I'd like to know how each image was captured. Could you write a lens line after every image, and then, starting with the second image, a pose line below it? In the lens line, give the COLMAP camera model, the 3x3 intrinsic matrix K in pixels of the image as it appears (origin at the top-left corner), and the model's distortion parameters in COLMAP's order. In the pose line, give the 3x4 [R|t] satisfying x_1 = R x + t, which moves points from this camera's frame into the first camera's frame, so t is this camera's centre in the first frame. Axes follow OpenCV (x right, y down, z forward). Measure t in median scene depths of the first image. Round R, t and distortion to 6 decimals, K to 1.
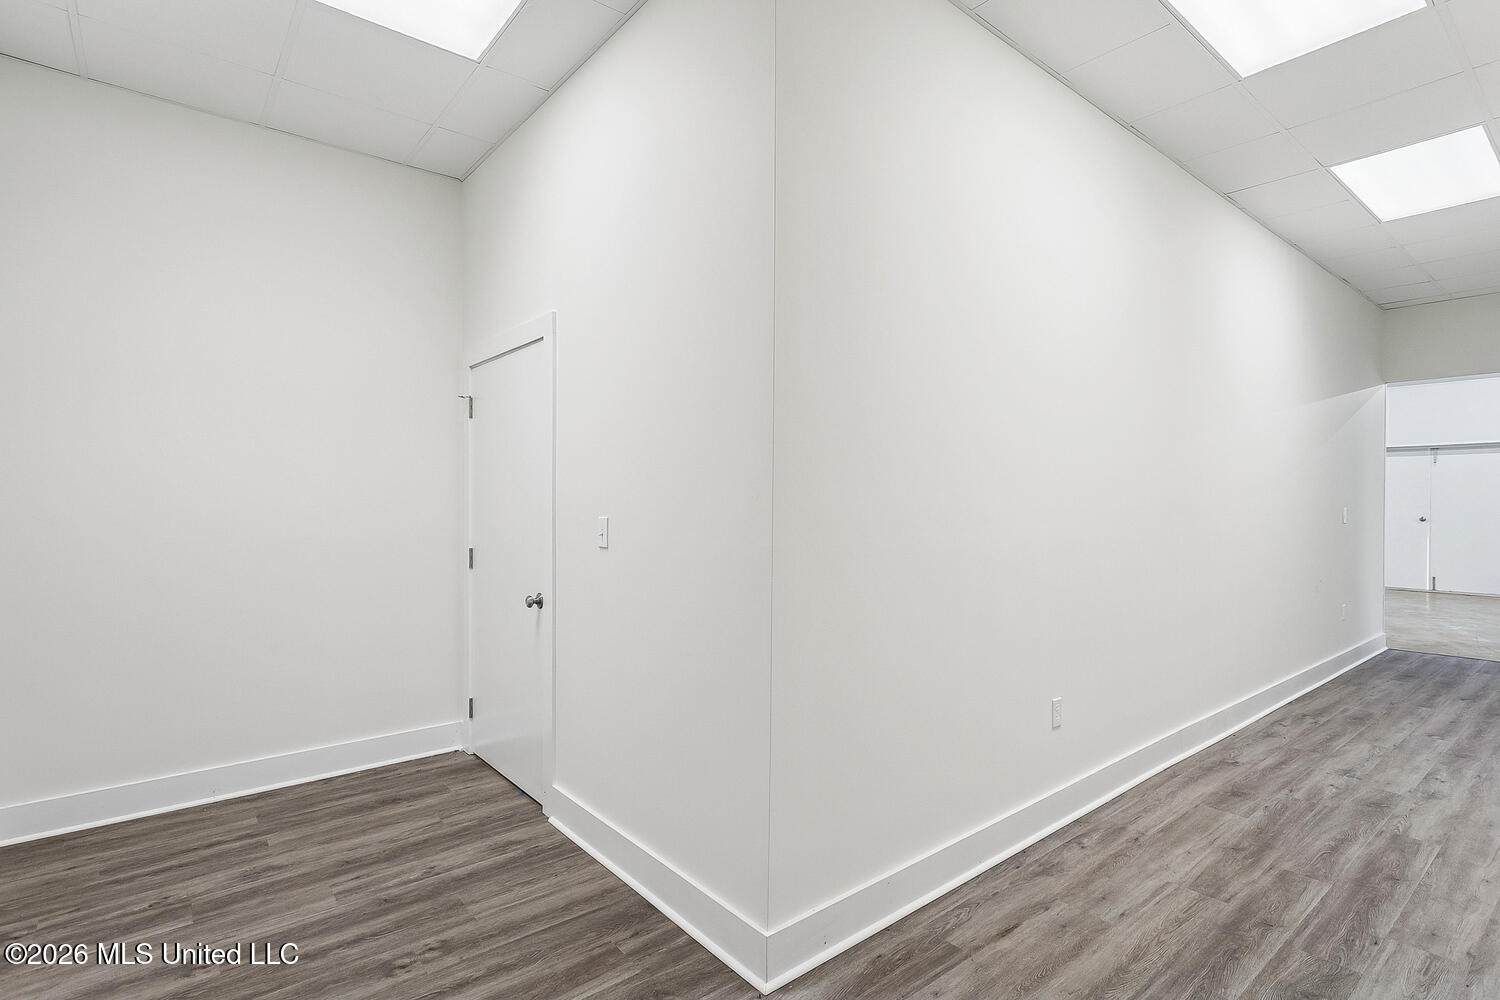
lens RADIAL K [[739.5, 0, 750.0], [0, 739.5, 500.0], [0, 0, 1]] dist [0.000995, 0.000536]
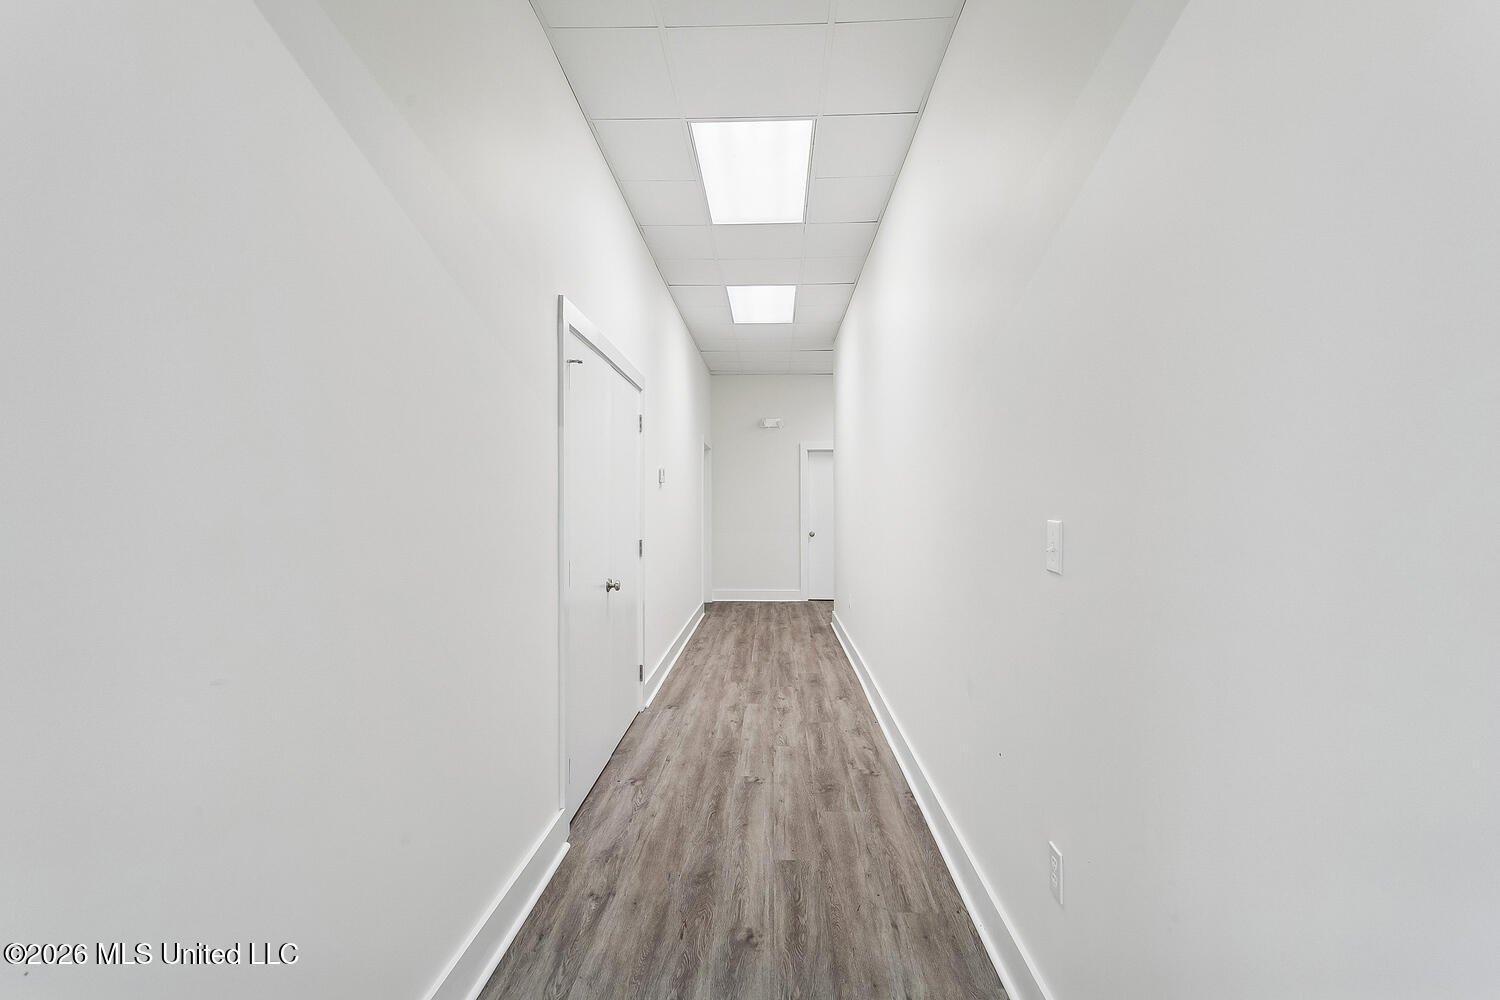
lens RADIAL K [[711.7, 0, 747.7], [0, 711.7, 514.7], [0, 0, 1]] dist [0.001733, 0.000651]
pose [[-0.662272, 0.010397, -0.749192, 1.765235], [0.000074, 0.999905, 0.013811, 0.005528], [0.749264, 0.009092, -0.662209, 1.761584]]
